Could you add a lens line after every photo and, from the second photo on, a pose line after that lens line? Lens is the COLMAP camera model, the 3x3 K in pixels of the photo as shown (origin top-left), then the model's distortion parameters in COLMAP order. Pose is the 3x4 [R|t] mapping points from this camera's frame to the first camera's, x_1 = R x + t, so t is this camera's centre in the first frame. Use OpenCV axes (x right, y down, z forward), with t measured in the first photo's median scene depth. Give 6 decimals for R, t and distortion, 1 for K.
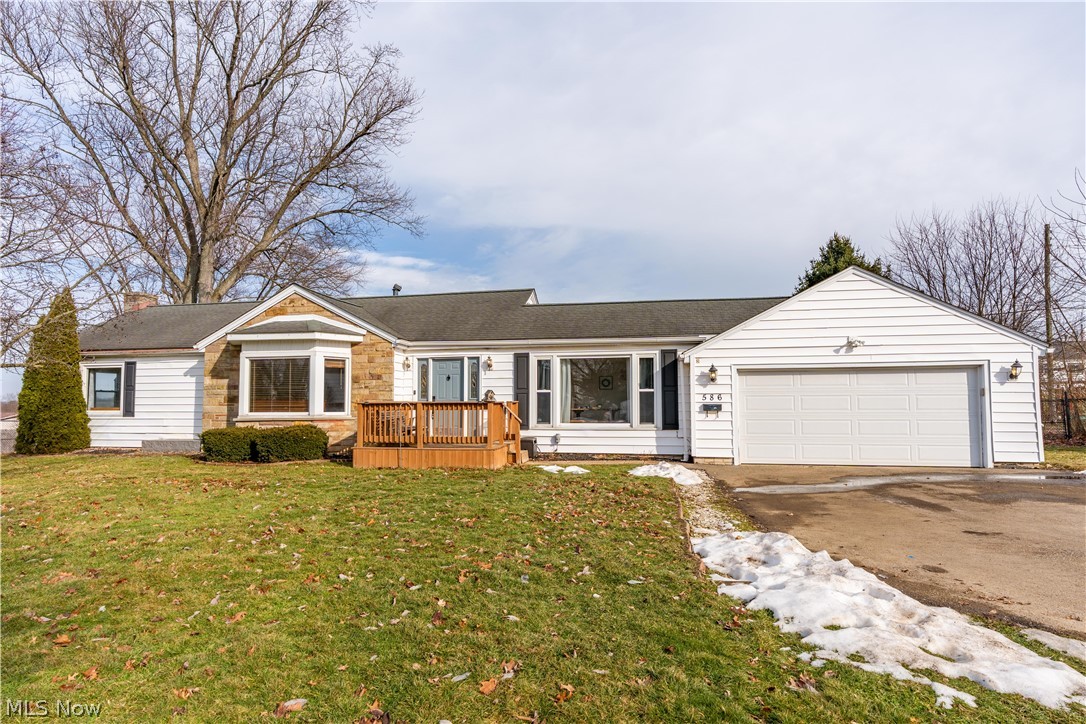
lens RADIAL K [[577.9, 0, 543.4], [0, 577.9, 312.6], [0, 0, 1]] dist [0.001071, -0.000035]
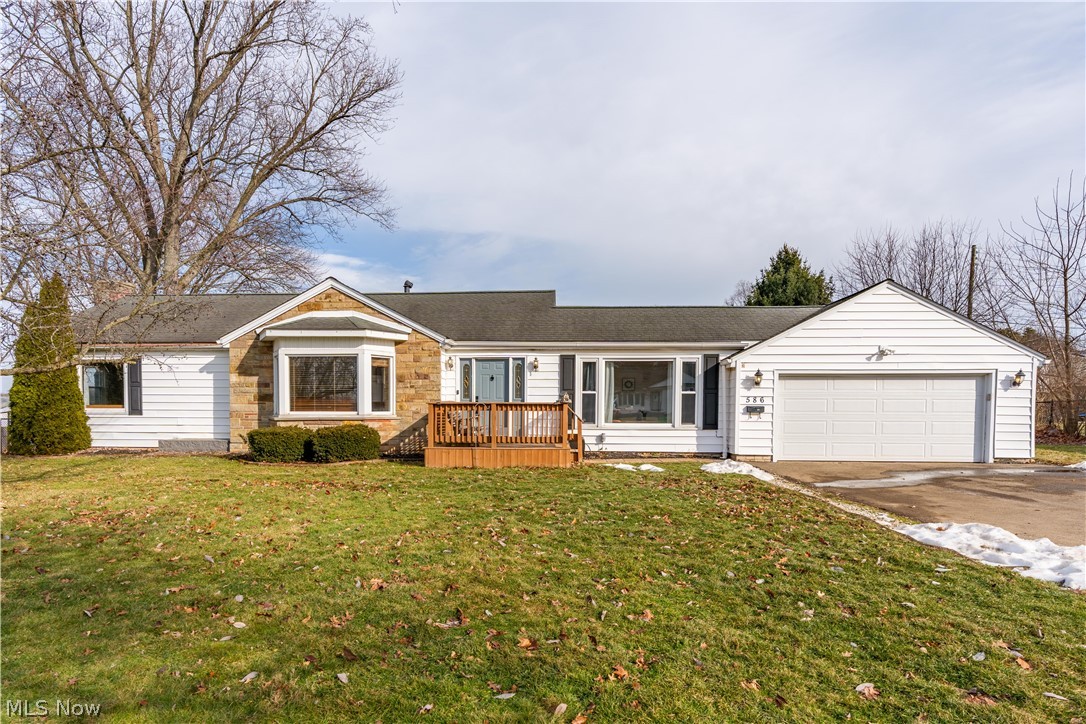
lens RADIAL K [[572.2, 0, 550.1], [0, 572.2, 362.5], [0, 0, 1]] dist [0.000878, 0.000836]
pose [[0.990989, 0.016205, 0.132963, -0.202864], [-0.027838, 0.995897, 0.086107, -0.002391], [-0.131022, -0.089033, 0.987373, 0.010411]]
